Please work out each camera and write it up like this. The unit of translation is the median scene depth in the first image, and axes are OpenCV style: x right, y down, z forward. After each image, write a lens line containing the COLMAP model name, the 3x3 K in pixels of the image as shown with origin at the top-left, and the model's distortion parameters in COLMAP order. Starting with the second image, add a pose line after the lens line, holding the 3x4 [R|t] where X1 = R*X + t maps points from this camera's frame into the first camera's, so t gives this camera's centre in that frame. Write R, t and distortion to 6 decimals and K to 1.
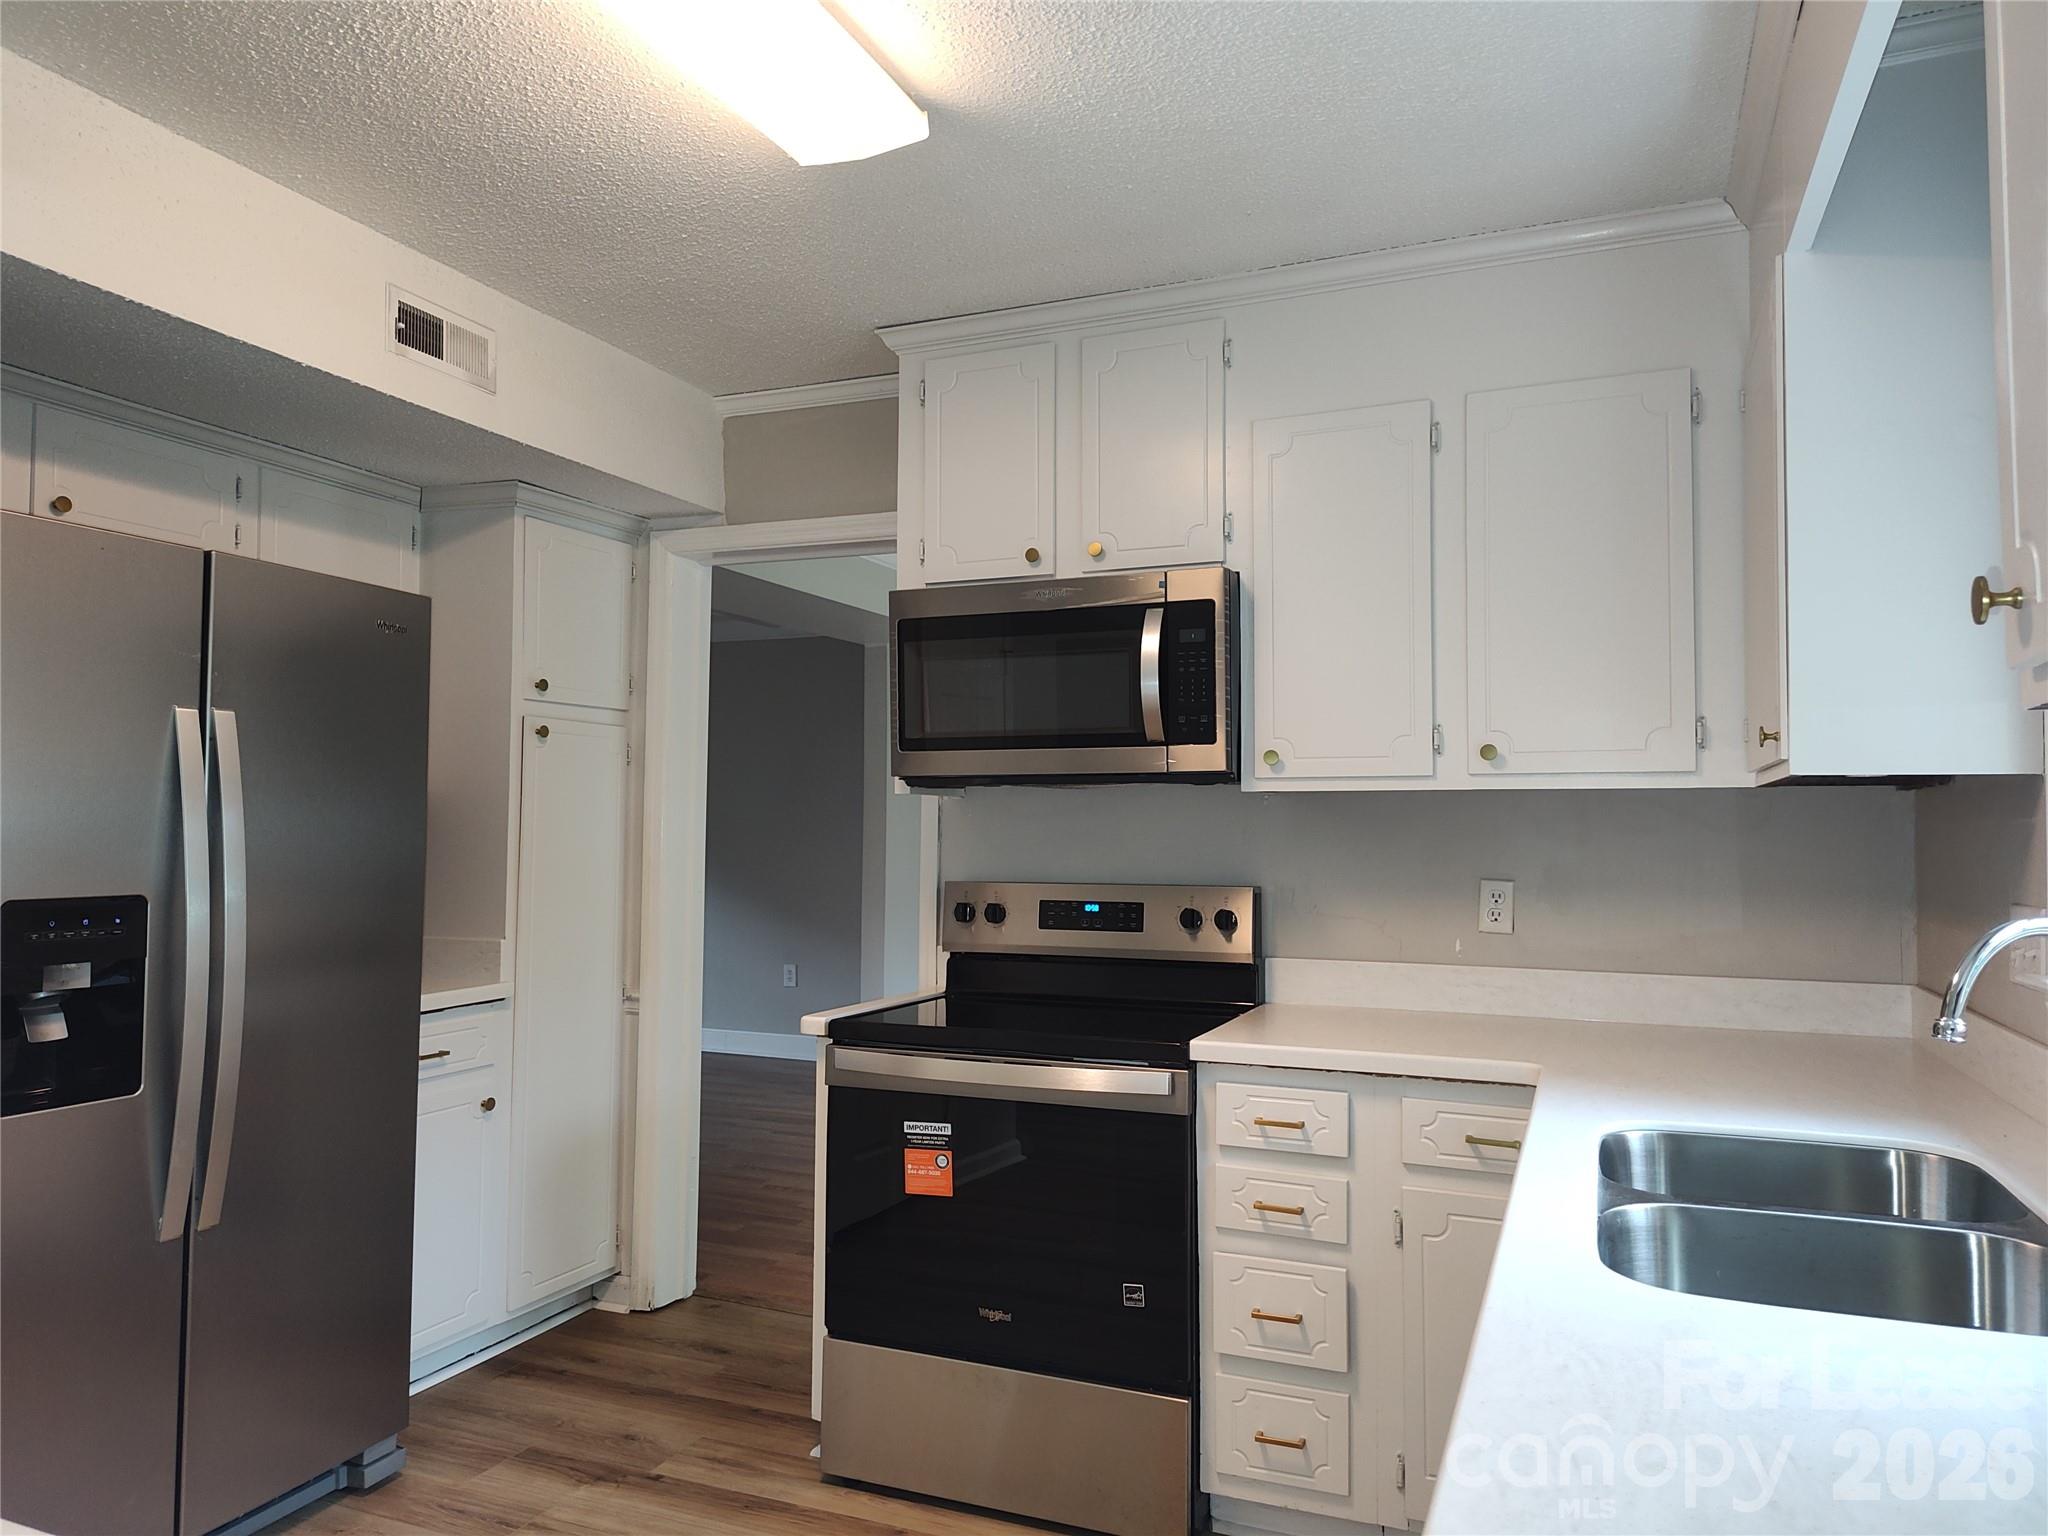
lens RADIAL K [[1385.7, 0, 1019.2], [0, 1385.7, 780.1], [0, 0, 1]] dist [0.039959, -0.044847]
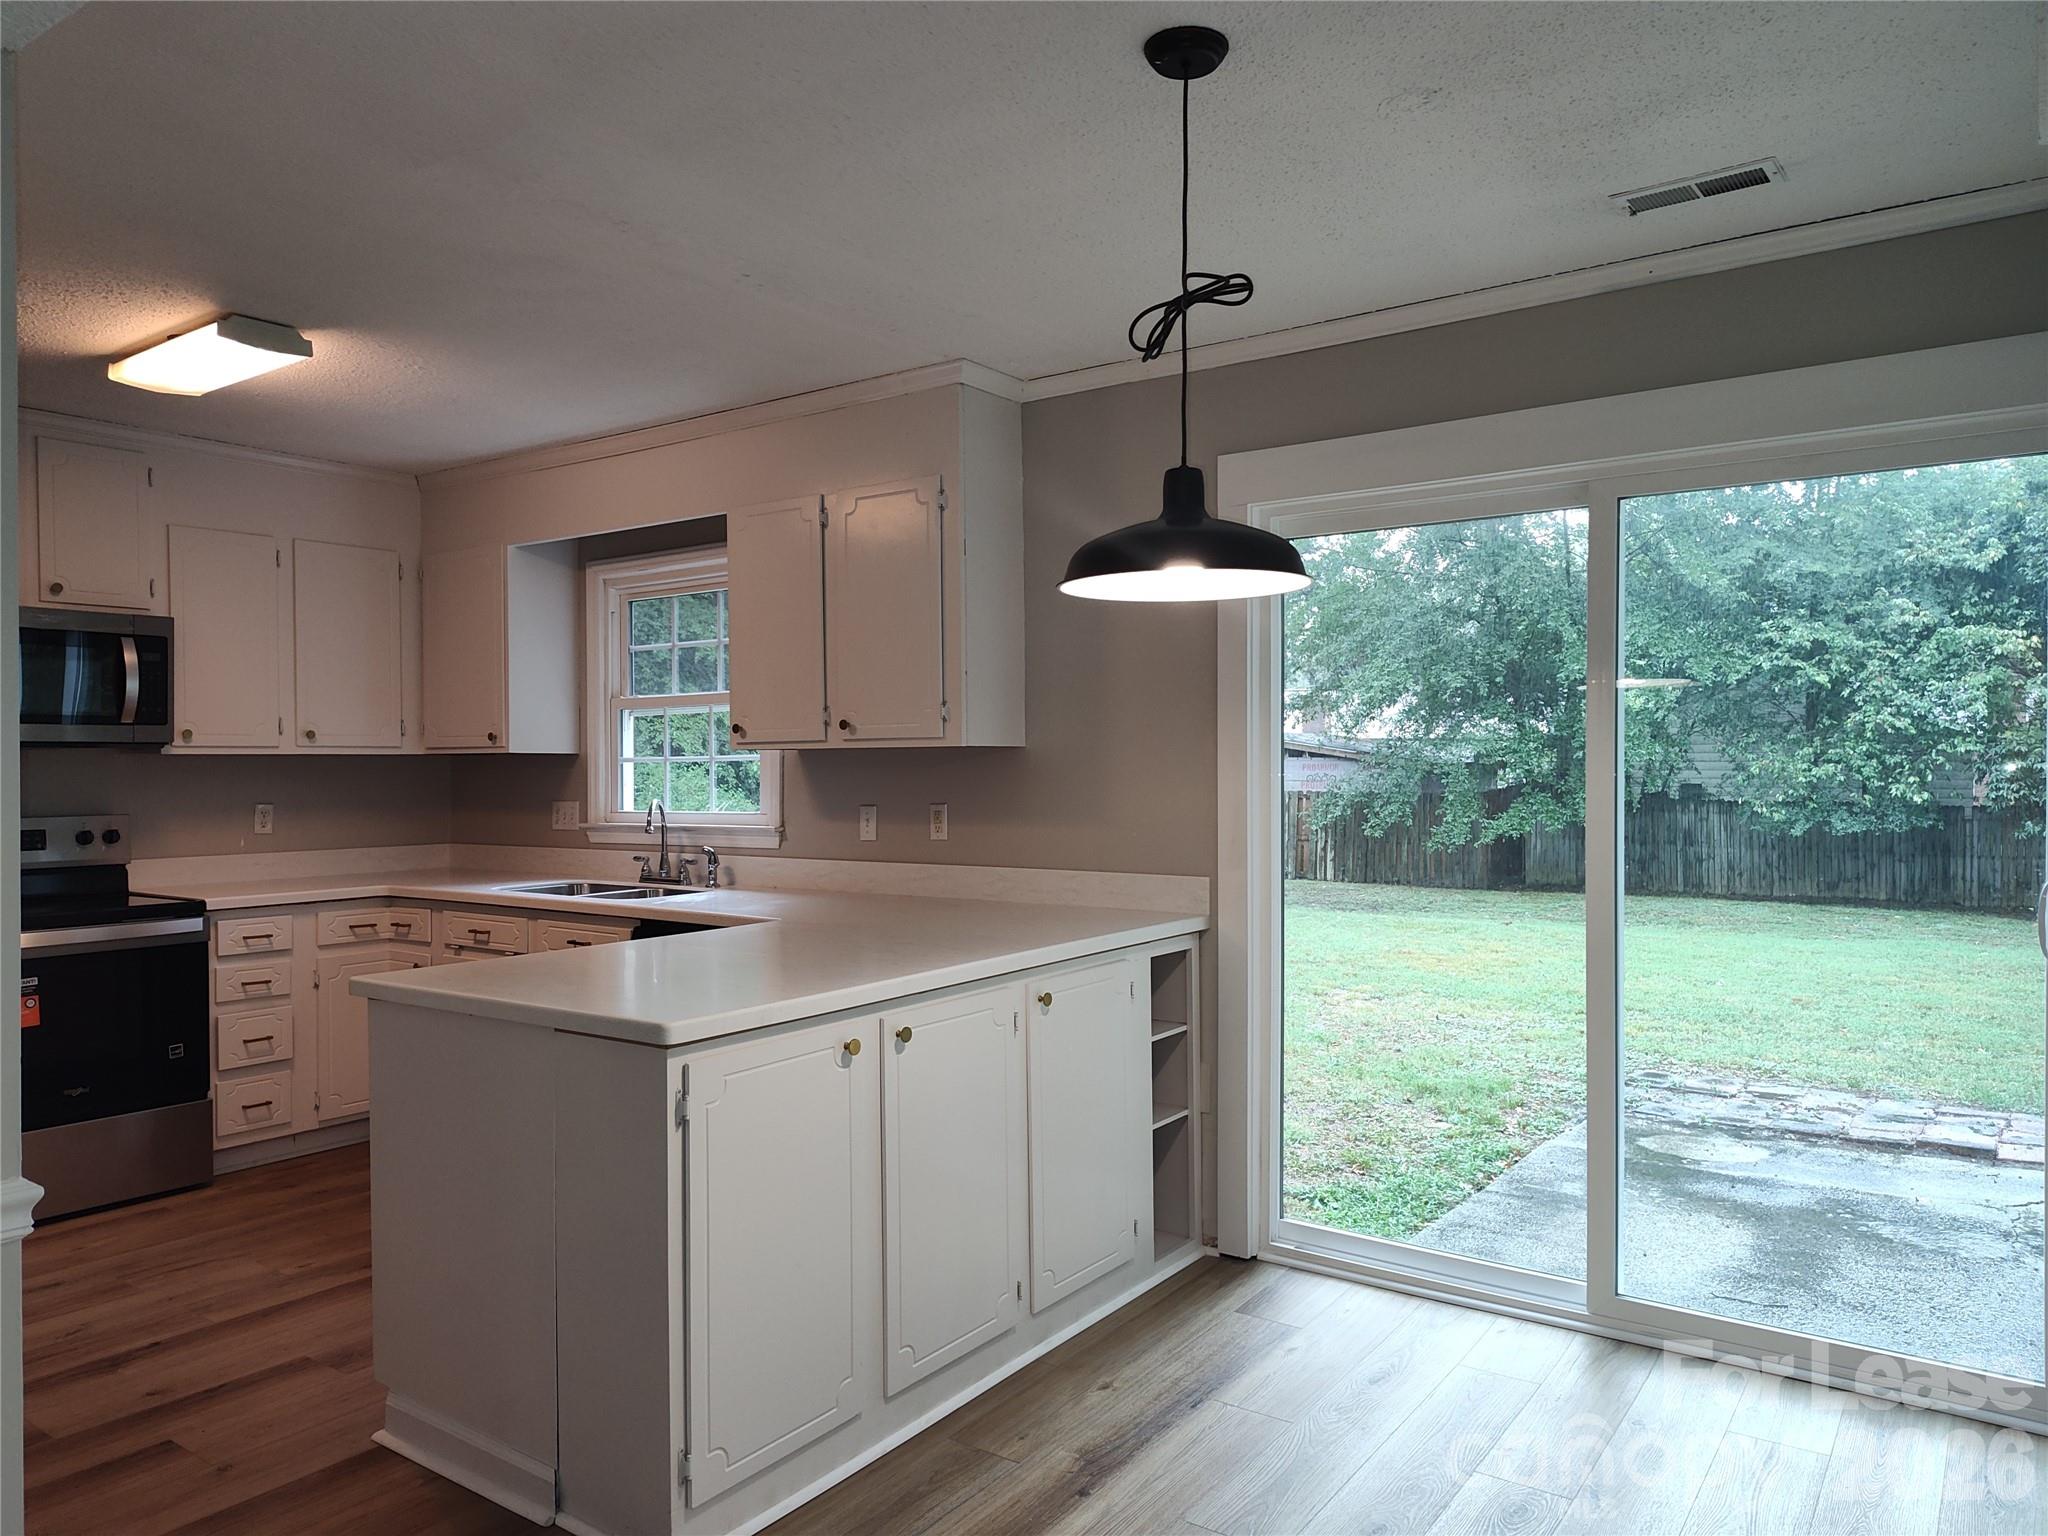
lens RADIAL K [[1385.7, 0, 1023.7], [0, 1385.7, 773.2], [0, 0, 1]] dist [0.039959, -0.044847]
pose [[0.213929, -0.010708, 0.976790, -1.311489], [-0.034214, 0.999244, 0.018447, -0.036487], [-0.976250, -0.037366, 0.213401, -0.354486]]
